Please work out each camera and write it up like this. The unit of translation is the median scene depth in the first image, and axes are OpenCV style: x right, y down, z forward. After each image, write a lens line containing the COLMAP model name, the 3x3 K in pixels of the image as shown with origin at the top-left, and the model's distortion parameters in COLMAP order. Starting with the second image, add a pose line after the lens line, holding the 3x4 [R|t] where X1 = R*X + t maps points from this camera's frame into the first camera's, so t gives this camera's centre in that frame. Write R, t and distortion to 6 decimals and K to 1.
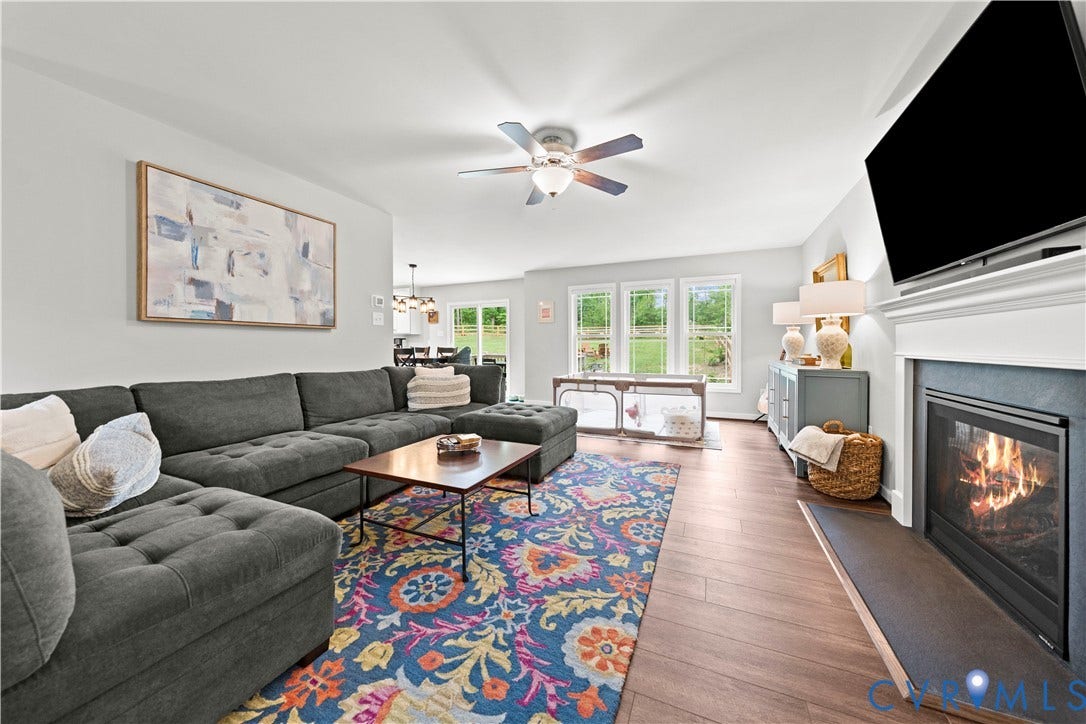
lens RADIAL K [[372.6, 0, 546.2], [0, 372.6, 347.0], [0, 0, 1]] dist [-0.000849, -0.000114]
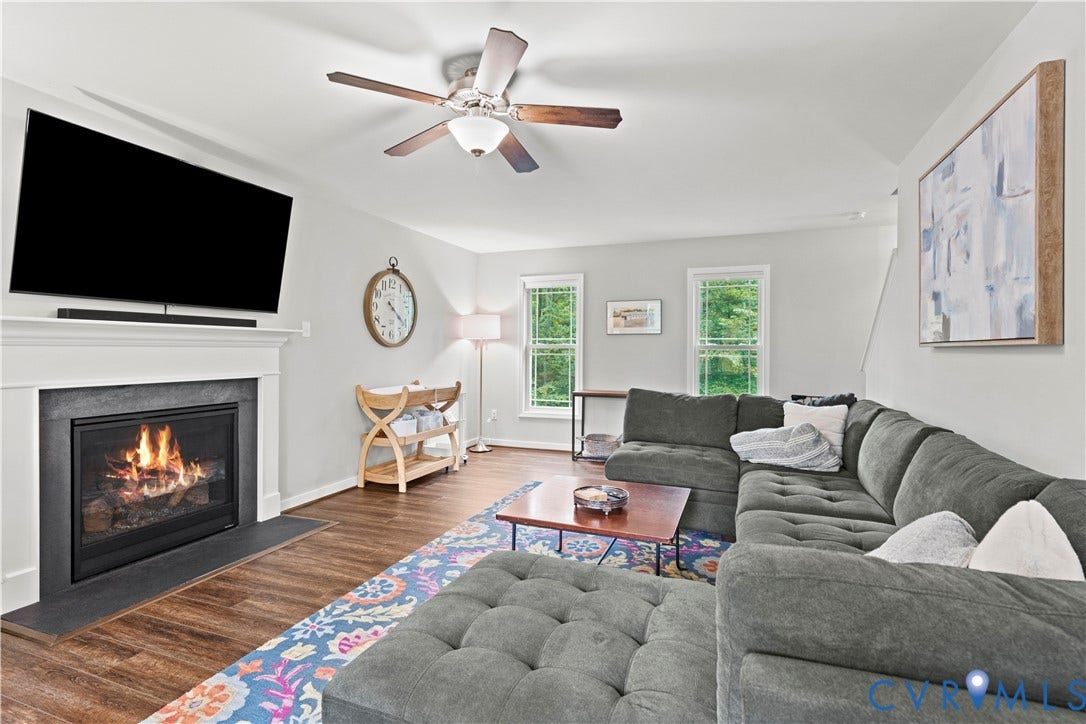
lens RADIAL K [[523.9, 0, 540.7], [0, 523.9, 352.1], [0, 0, 1]] dist [0.000964, 0.000084]
pose [[-0.998926, -0.002218, -0.046286, -0.049608], [-0.002653, 0.999953, 0.009328, -0.058282], [0.046263, 0.009441, -0.998885, 1.970321]]
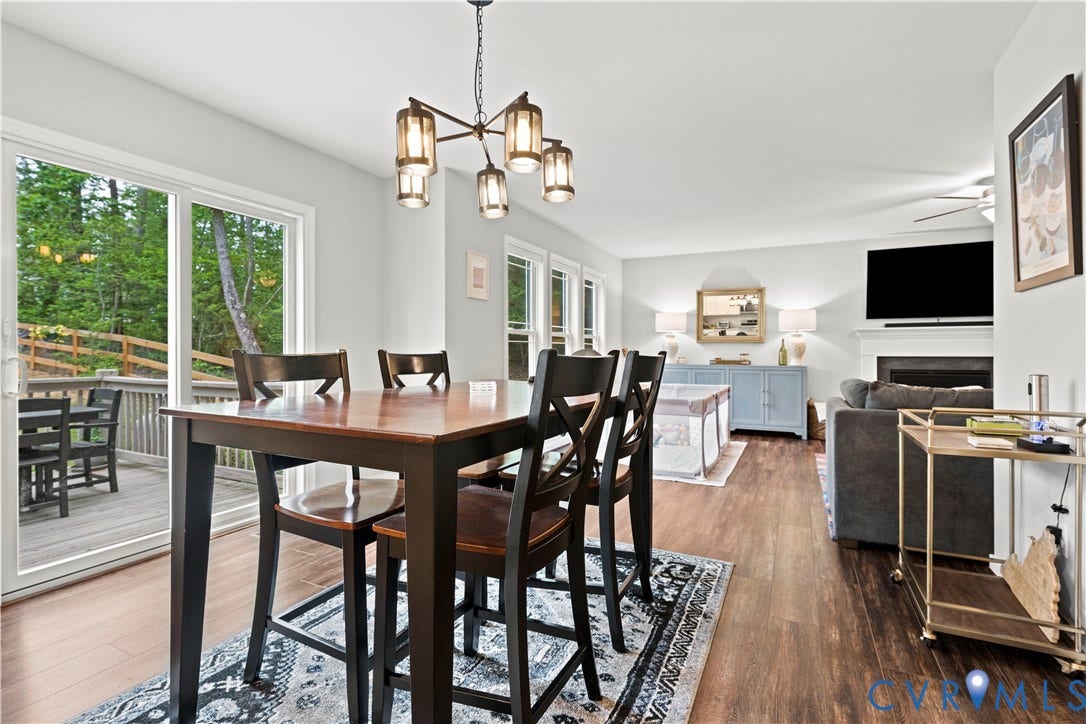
lens RADIAL K [[502.4, 0, 543.0], [0, 502.4, 362.0], [0, 0, 1]] dist [-0.001363, -0.000364]
pose [[0.047628, -0.014160, 0.998765, -1.700500], [0.003707, 0.999895, 0.014000, 0.013464], [-0.998858, 0.003036, 0.047676, 2.450502]]
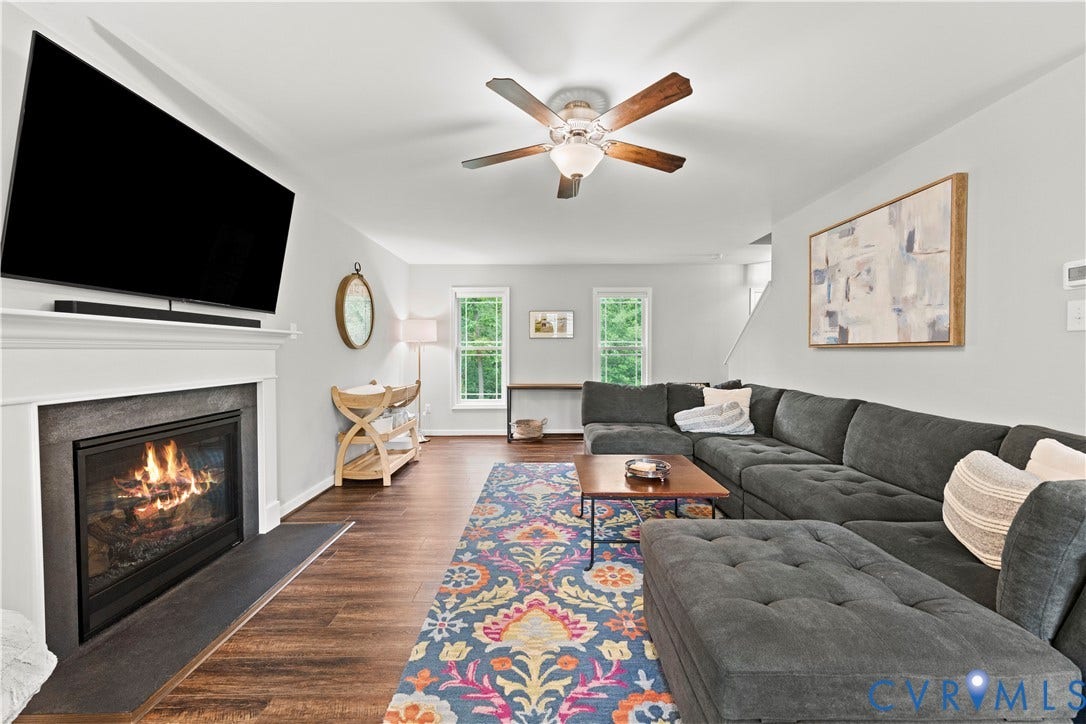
lens RADIAL K [[423.5, 0, 543.0], [0, 423.5, 362.0], [0, 0, 1]] dist [-0.000617, -0.000211]
pose [[-0.913212, 0.013097, -0.407273, 0.445746], [0.000597, 0.999525, 0.030804, -0.057043], [0.407483, 0.027888, -0.912787, 1.784792]]
